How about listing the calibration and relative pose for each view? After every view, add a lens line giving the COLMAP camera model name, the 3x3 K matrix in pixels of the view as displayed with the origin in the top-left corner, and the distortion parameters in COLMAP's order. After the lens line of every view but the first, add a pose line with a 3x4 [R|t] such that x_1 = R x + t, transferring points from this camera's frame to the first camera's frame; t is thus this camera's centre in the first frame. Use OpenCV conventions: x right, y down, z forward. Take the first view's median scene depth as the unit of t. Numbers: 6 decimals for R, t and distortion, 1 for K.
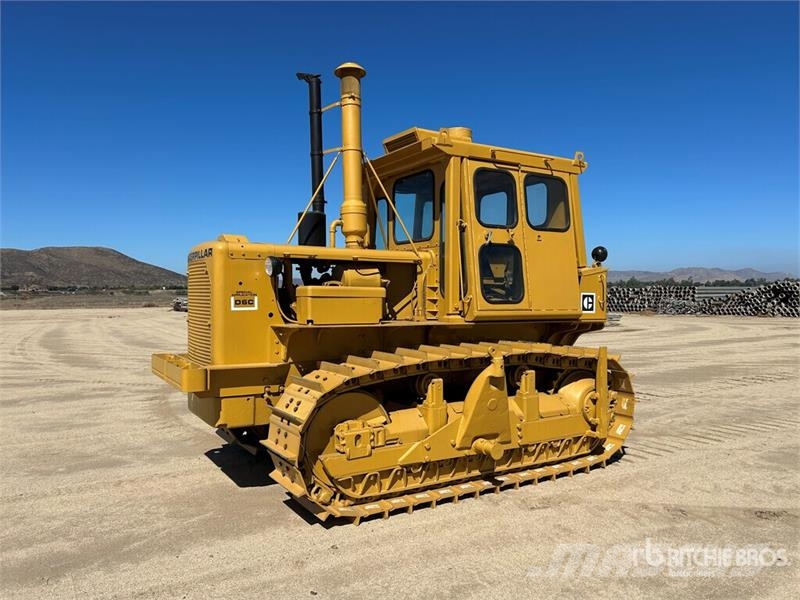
lens RADIAL K [[596.7, 0, 400.0], [0, 596.7, 300.0], [0, 0, 1]] dist [0.054962, -0.002174]
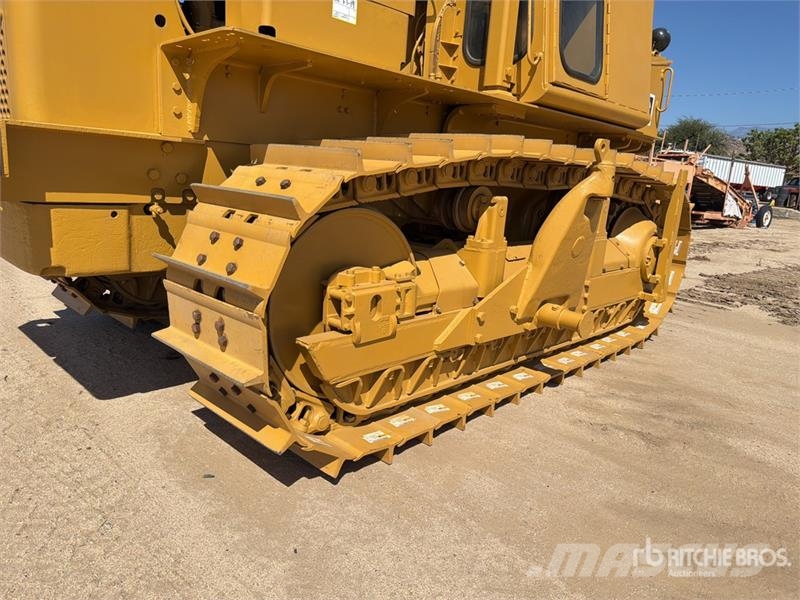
lens RADIAL K [[557.0, 0, 400.0], [0, 557.0, 300.0], [0, 0, 1]] dist [0.101589, -0.143891]
pose [[0.965227, 0.007051, 0.261319, -0.139418], [-0.065590, 0.974192, 0.215981, 0.108549], [-0.253052, -0.225610, 0.940779, 0.475924]]
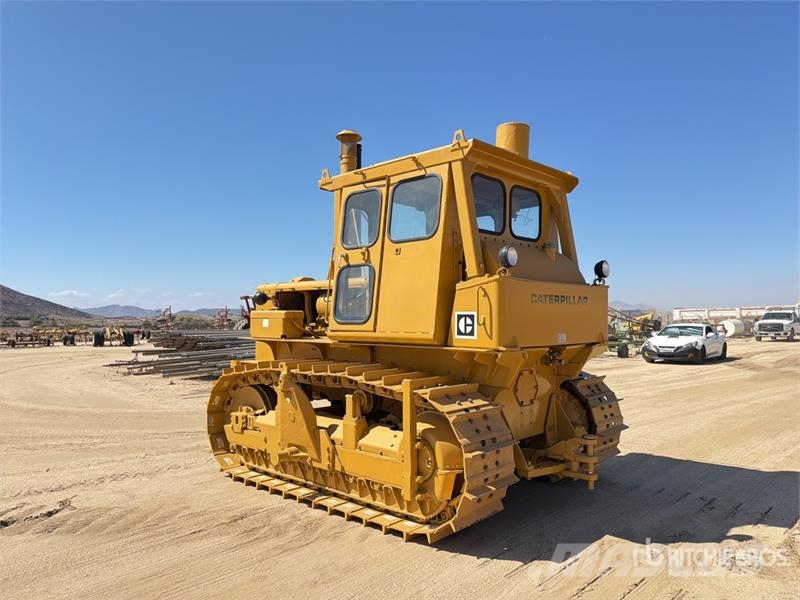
lens RADIAL K [[562.1, 0, 403.1], [0, 562.1, 290.9], [0, 0, 1]] dist [0.006199, -0.005603]
pose [[0.273340, -0.052752, -0.960470, 1.095707], [-0.008527, 0.998323, -0.057258, 0.003403], [0.961880, 0.023841, 0.272431, 0.832987]]
